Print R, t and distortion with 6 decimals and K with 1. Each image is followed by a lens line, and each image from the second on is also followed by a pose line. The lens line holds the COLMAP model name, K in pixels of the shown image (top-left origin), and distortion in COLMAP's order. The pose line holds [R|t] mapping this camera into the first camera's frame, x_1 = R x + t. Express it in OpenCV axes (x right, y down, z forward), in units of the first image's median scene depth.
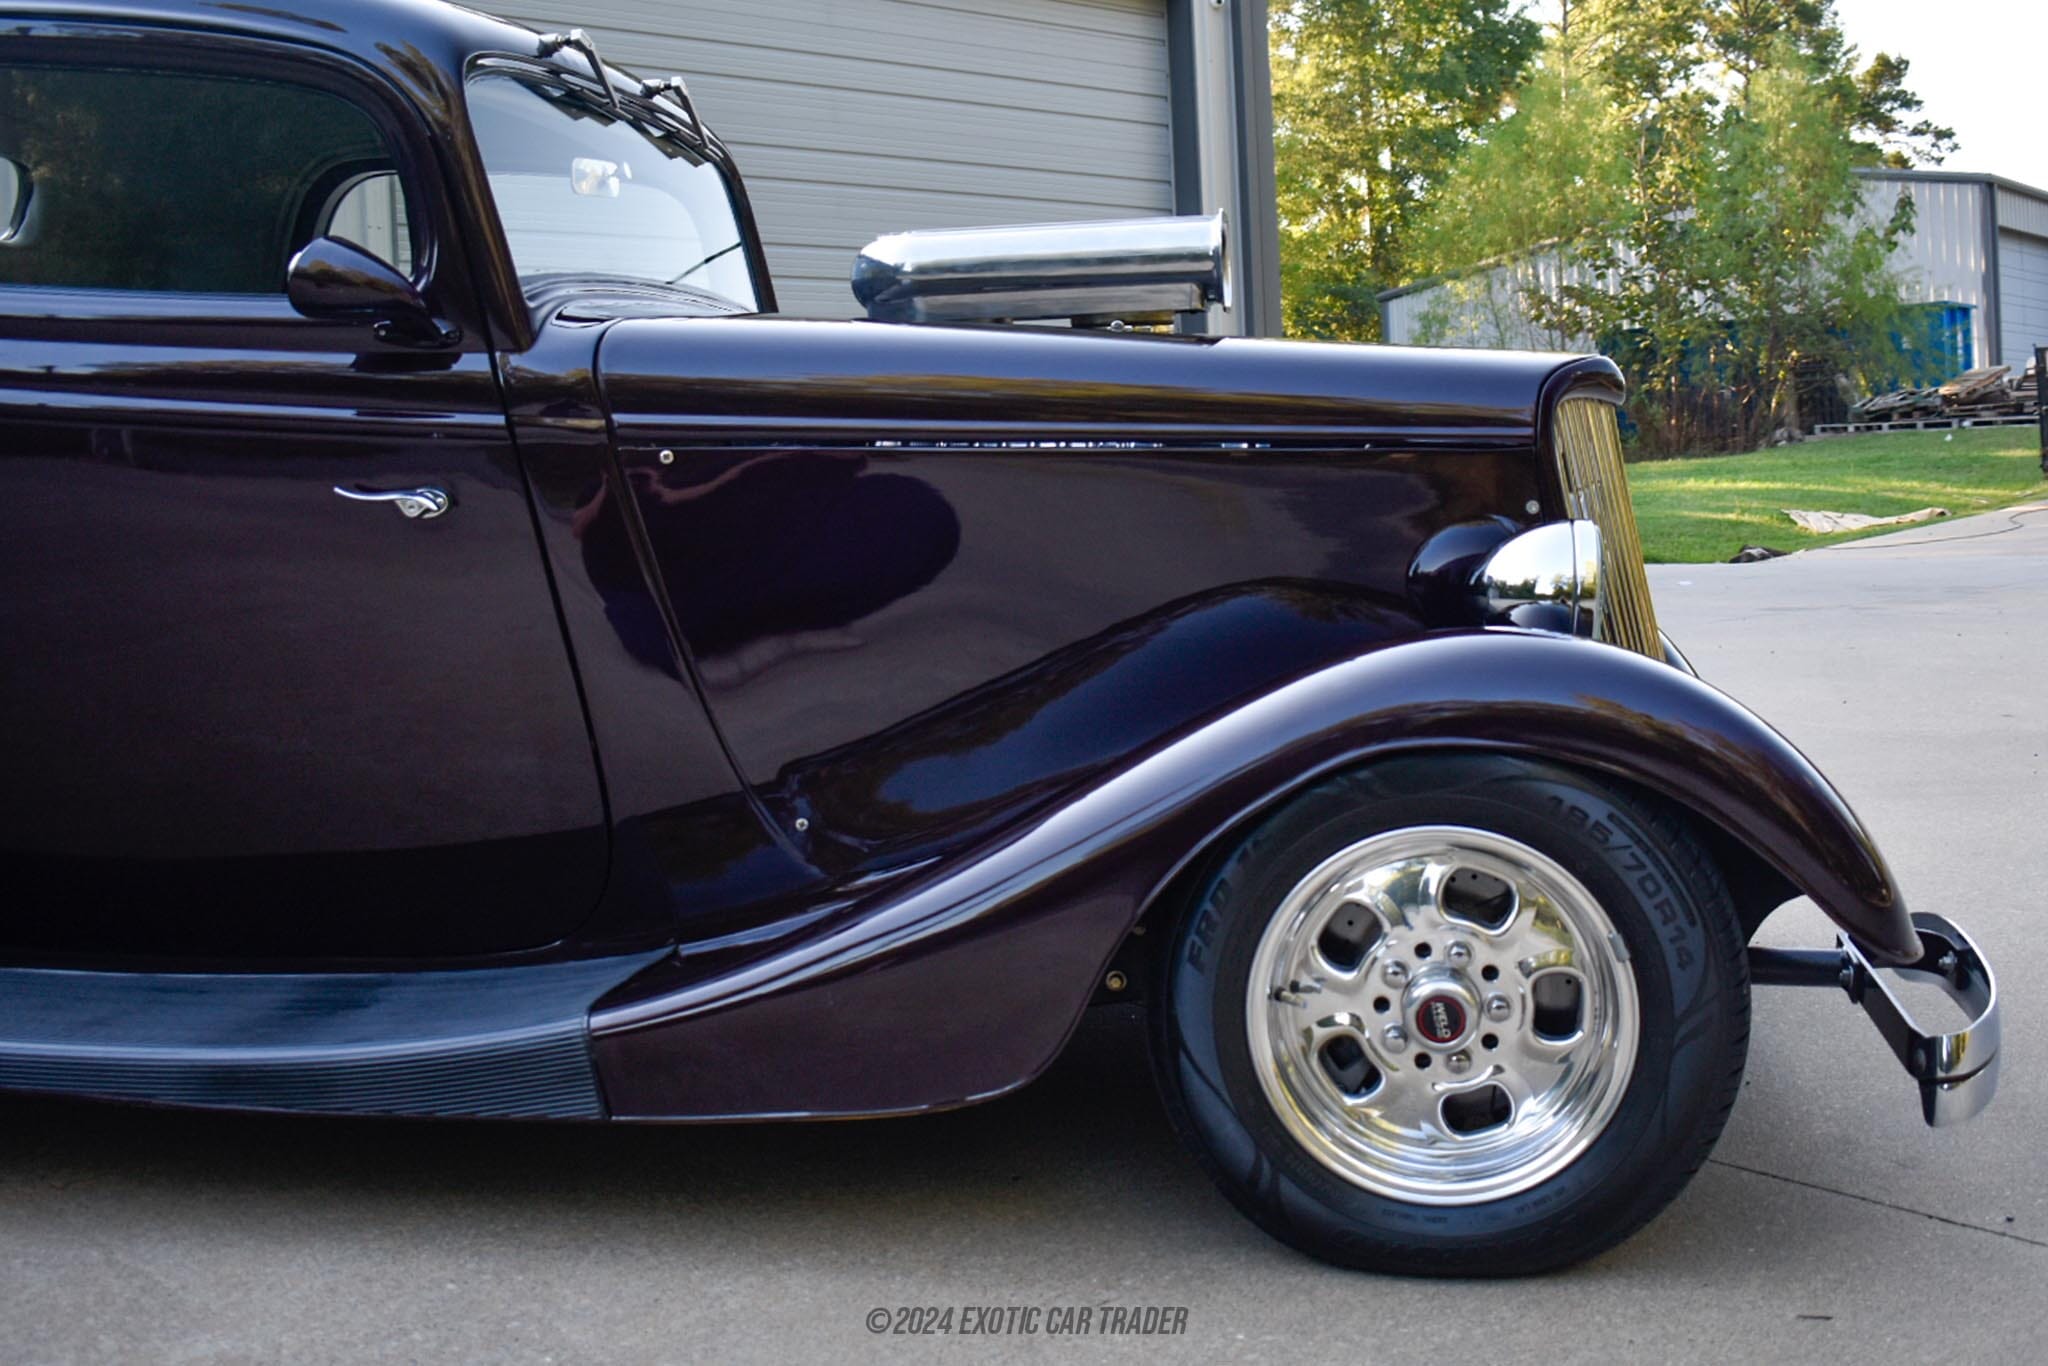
lens RADIAL K [[2485.3, 0, 1026.7], [0, 2485.3, 637.9], [0, 0, 1]] dist [-0.067525, -0.061798]
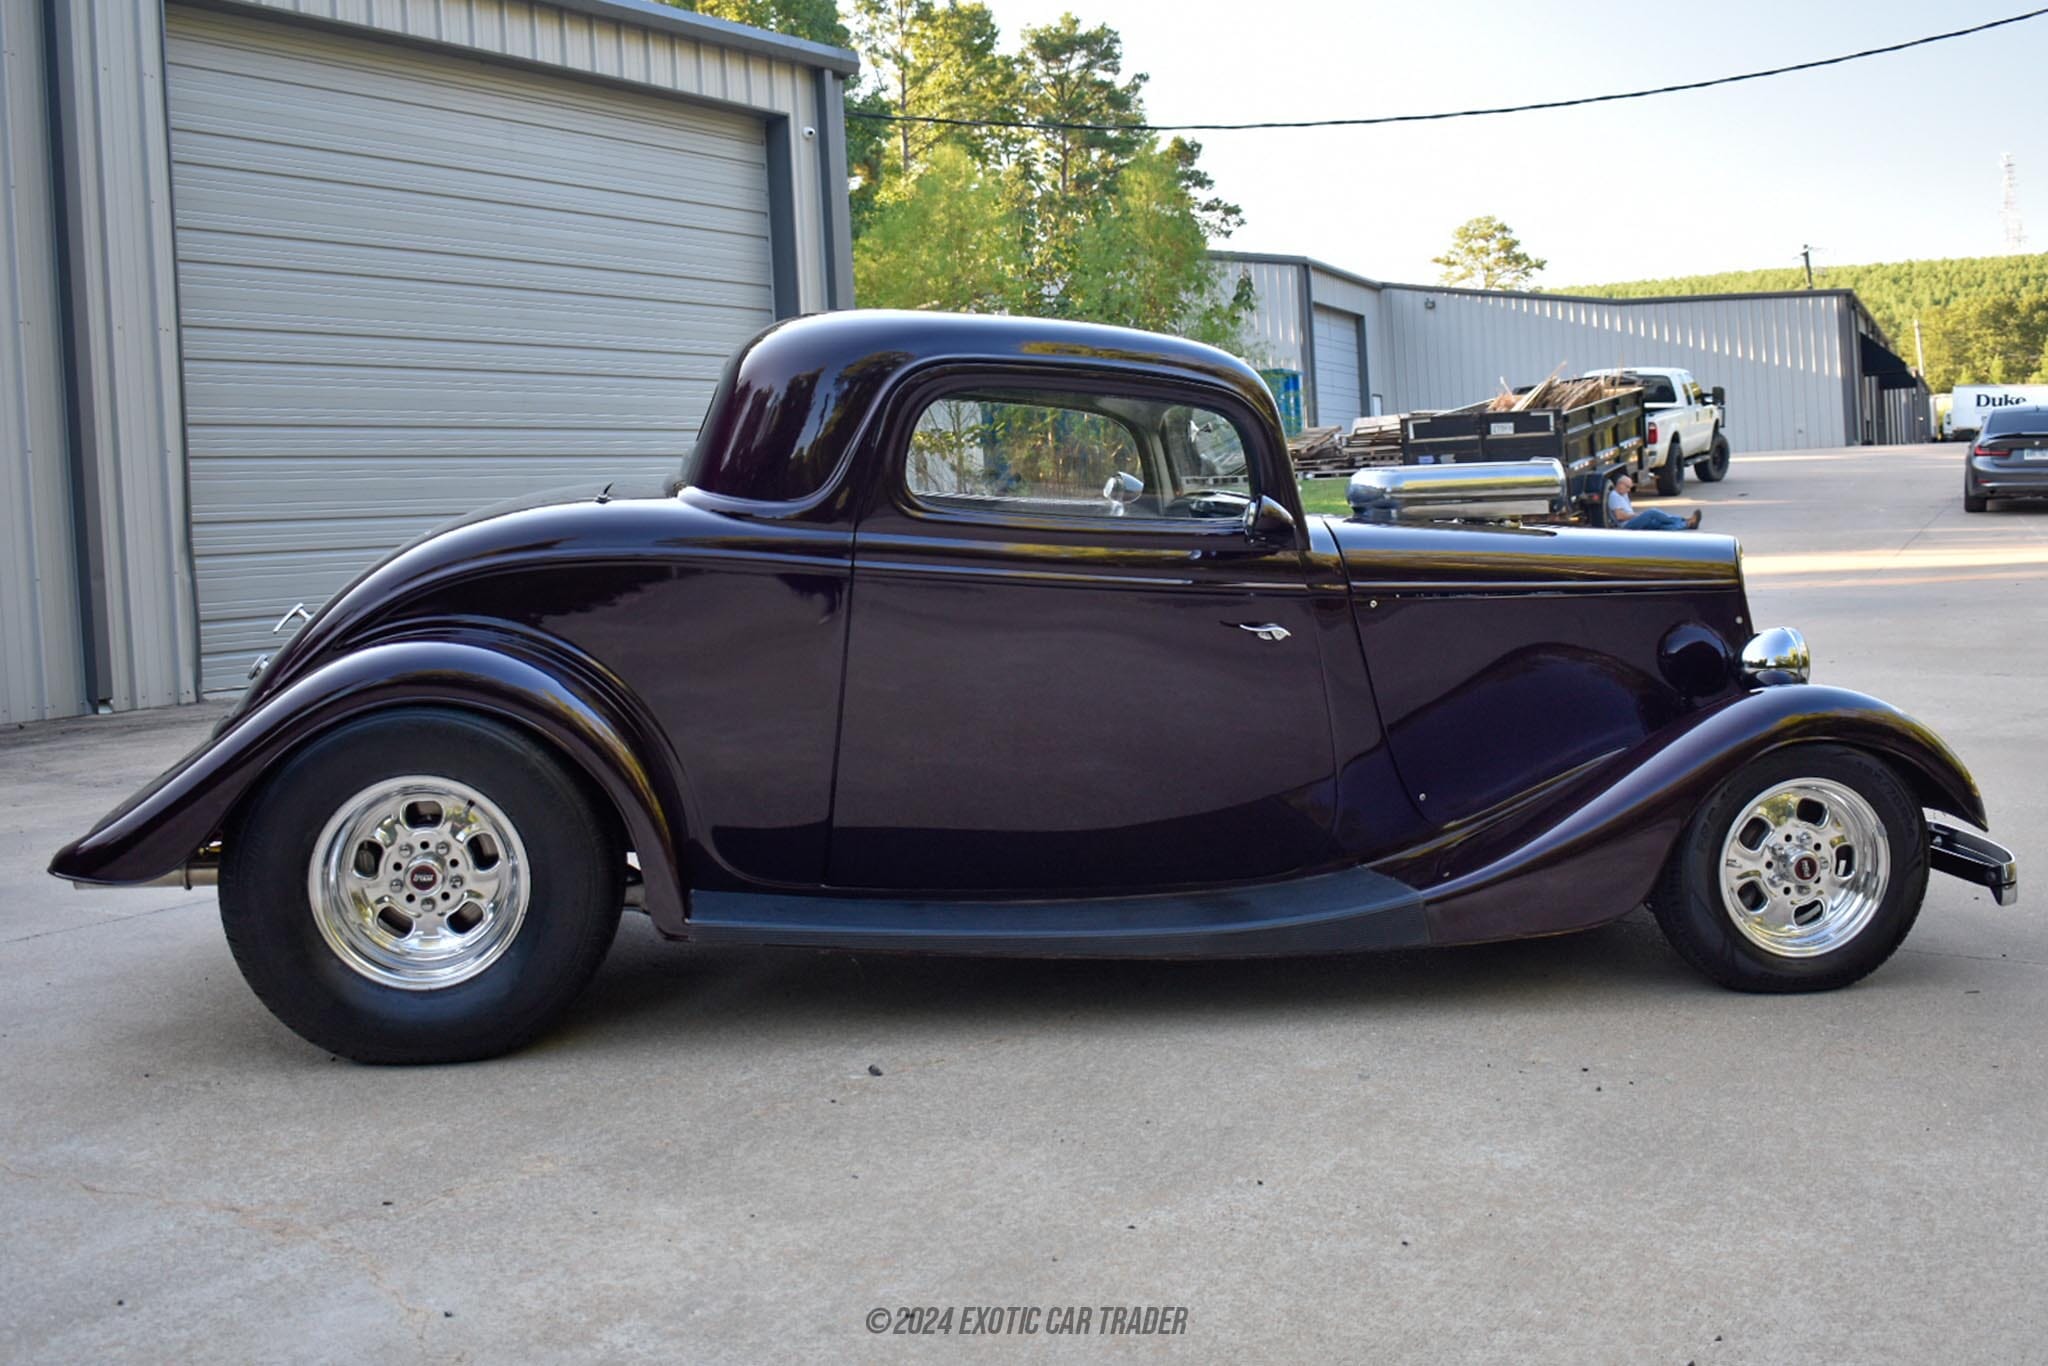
lens RADIAL K [[2485.3, 0, 1026.7], [0, 2485.3, 637.9], [0, 0, 1]] dist [-0.067525, -0.061798]
pose [[0.950955, -0.020497, 0.308649, -0.985435], [0.024024, 0.999682, -0.007631, -0.039688], [-0.308394, 0.014672, 0.951145, -0.719128]]
